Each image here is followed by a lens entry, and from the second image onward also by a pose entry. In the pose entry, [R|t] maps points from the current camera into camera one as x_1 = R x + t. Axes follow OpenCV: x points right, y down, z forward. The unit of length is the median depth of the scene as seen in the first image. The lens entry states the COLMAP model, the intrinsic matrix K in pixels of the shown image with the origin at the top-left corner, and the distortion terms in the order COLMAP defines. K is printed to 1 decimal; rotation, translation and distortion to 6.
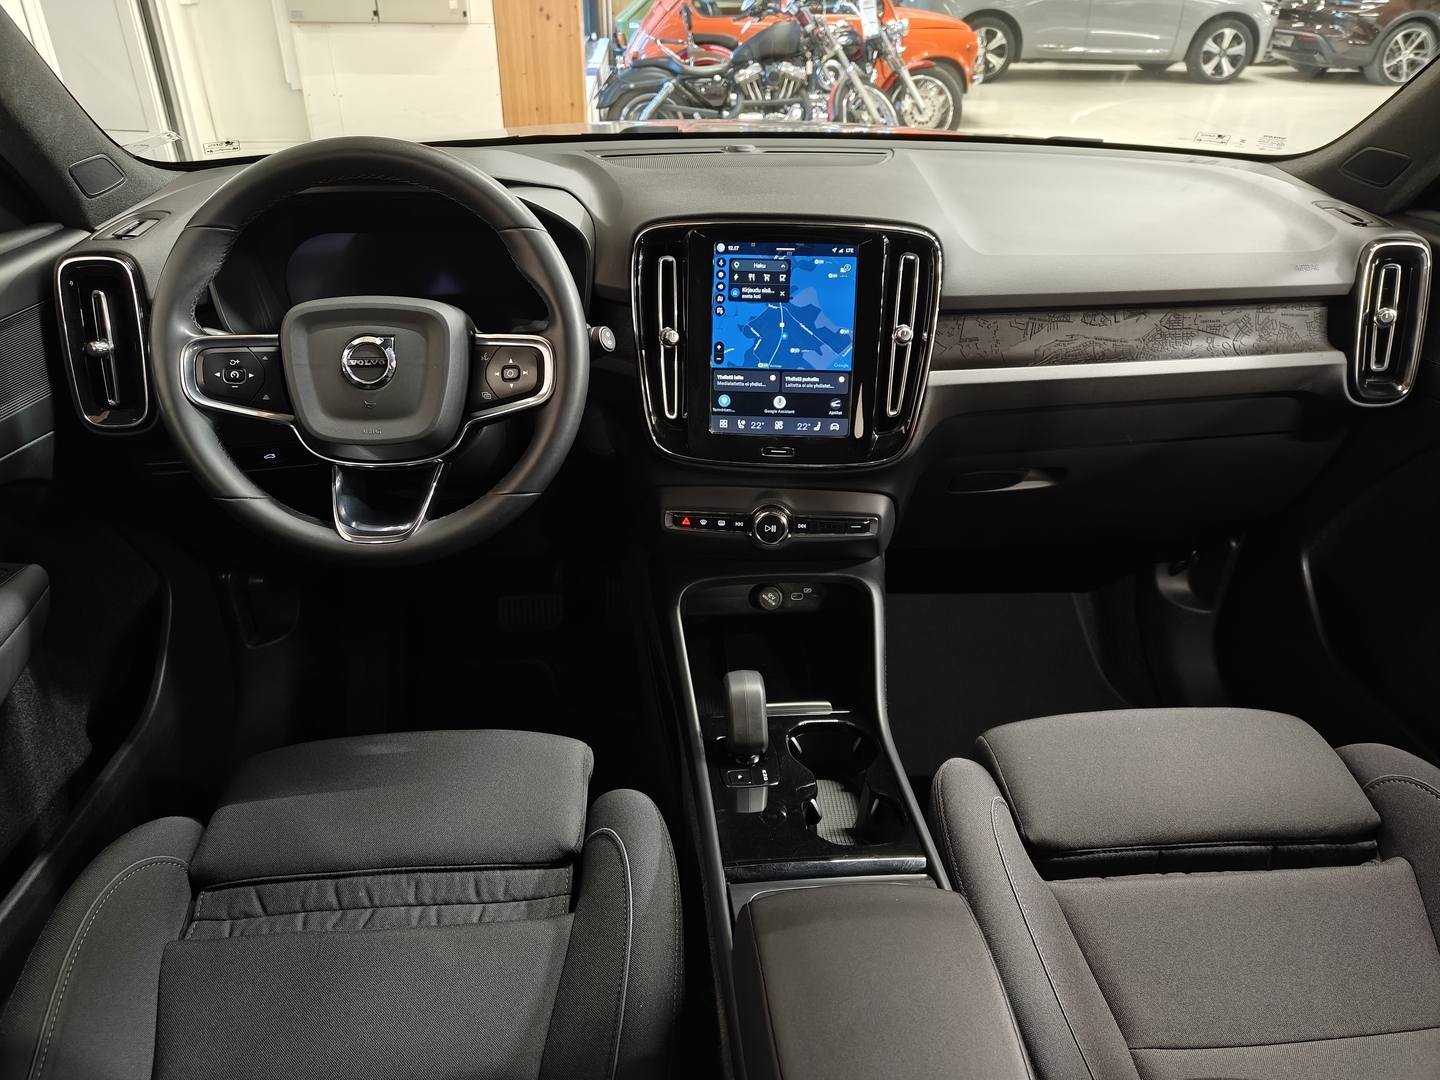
lens RADIAL K [[1010.7, 0, 725.6], [0, 1010.7, 545.9], [0, 0, 1]] dist [0.007715, -0.008318]
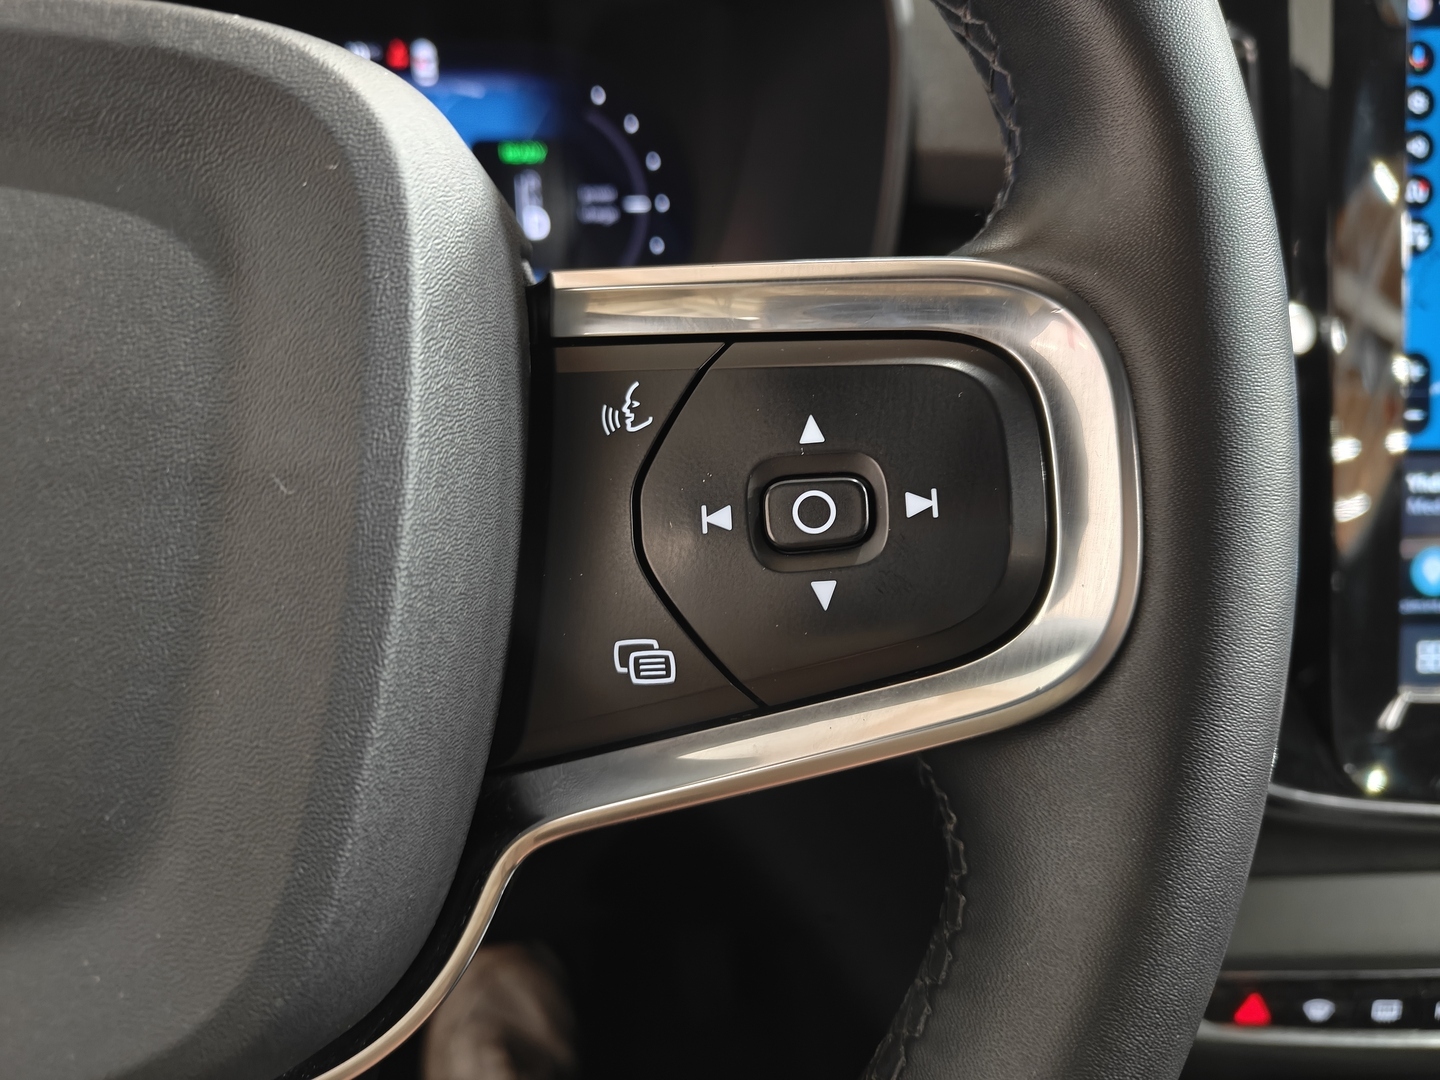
lens RADIAL K [[1010.7, 0, 721.8], [0, 1010.7, 528.8], [0, 0, 1]] dist [0.007715, -0.008318]
pose [[0.994355, -0.038830, 0.098748, -0.215005], [0.050329, 0.991884, -0.116762, -0.135181], [-0.093413, 0.121073, 0.988239, 0.763736]]
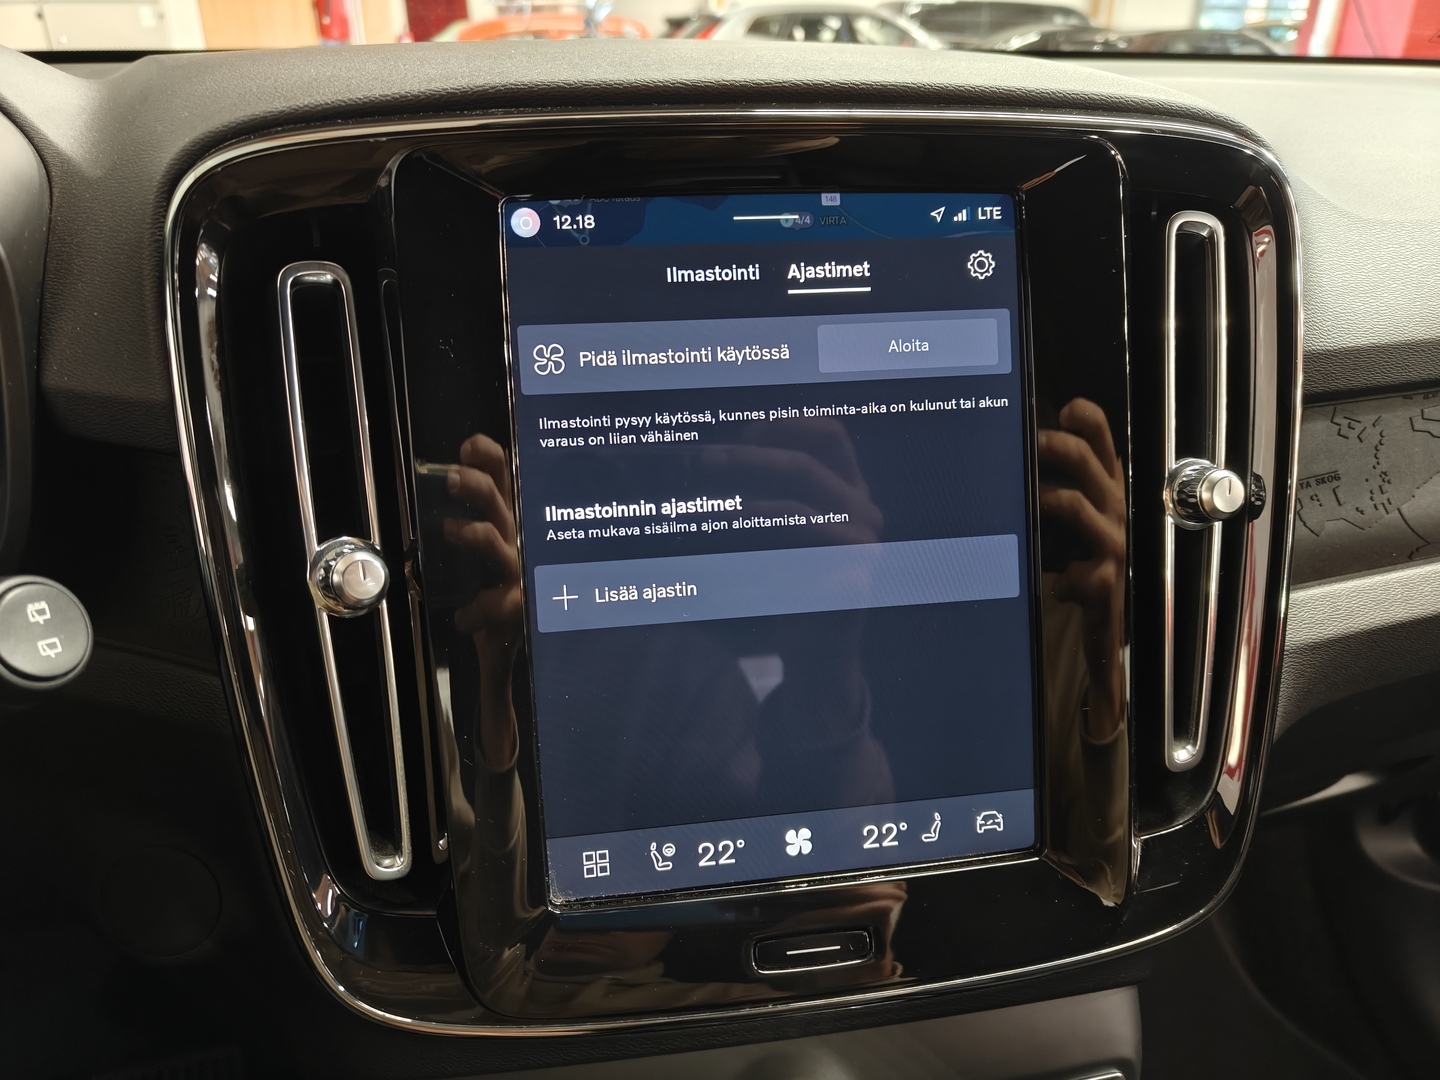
lens RADIAL K [[1010.7, 0, 721.8], [0, 1010.7, 541.0], [0, 0, 1]] dist [0.007715, -0.008318]
pose [[0.979877, -0.092981, 0.176622, -0.008799], [0.107450, 0.991438, -0.074190, -0.186335], [-0.168212, 0.091675, 0.981479, 0.735454]]
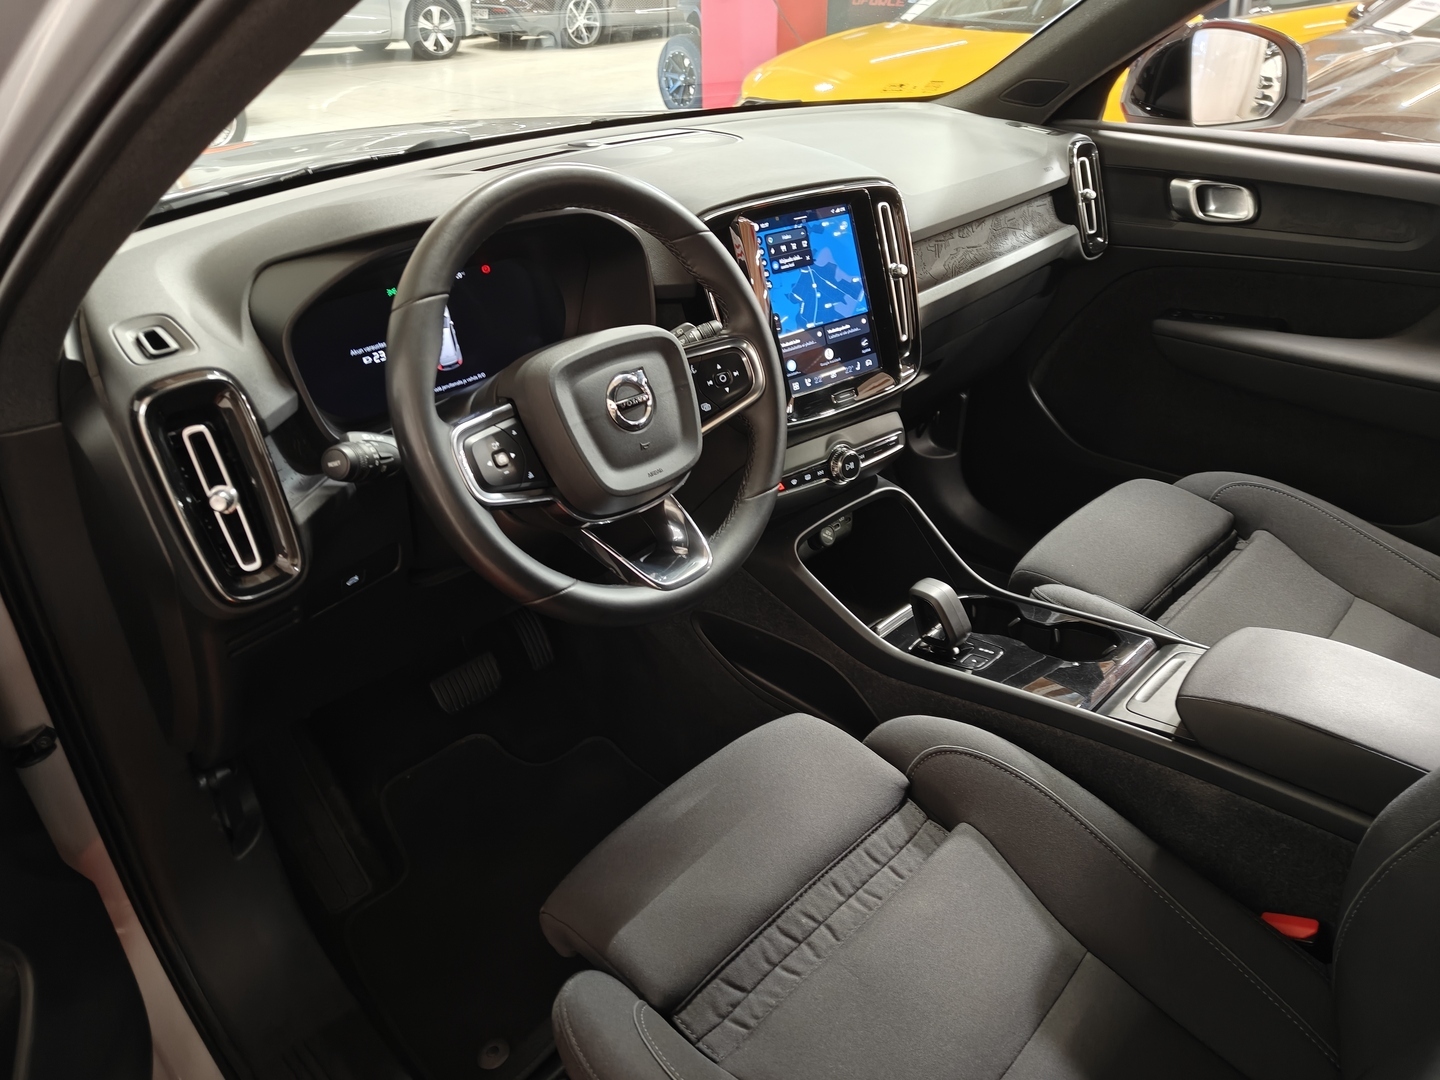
lens RADIAL K [[1010.7, 0, 710.6], [0, 1010.7, 547.3], [0, 0, 1]] dist [0.007715, -0.008318]
pose [[0.756943, -0.348967, 0.552503, -0.739973], [0.340896, 0.932185, 0.121742, -0.125541], [-0.557519, 0.096194, 0.824572, 0.181107]]
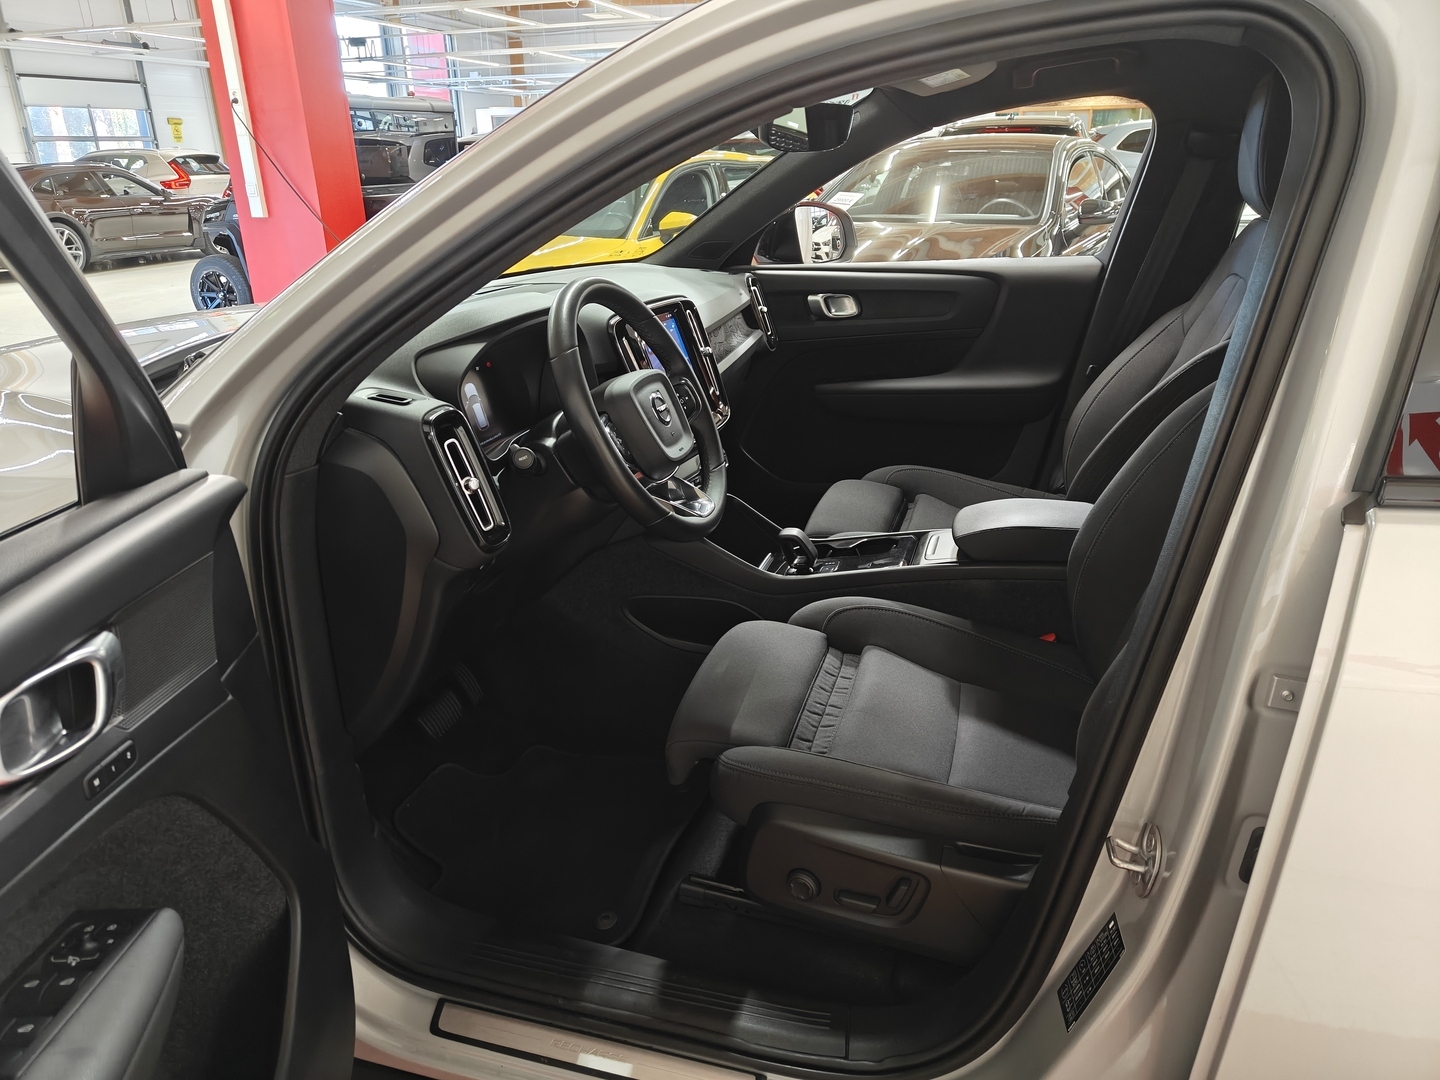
lens RADIAL K [[1010.7, 0, 728.1], [0, 1010.7, 538.9], [0, 0, 1]] dist [0.007715, -0.008318]
pose [[0.353745, -0.343584, 0.869951, -1.492049], [0.491583, 0.859570, 0.139593, -0.150098], [-0.795745, 0.378273, 0.472968, 0.229551]]
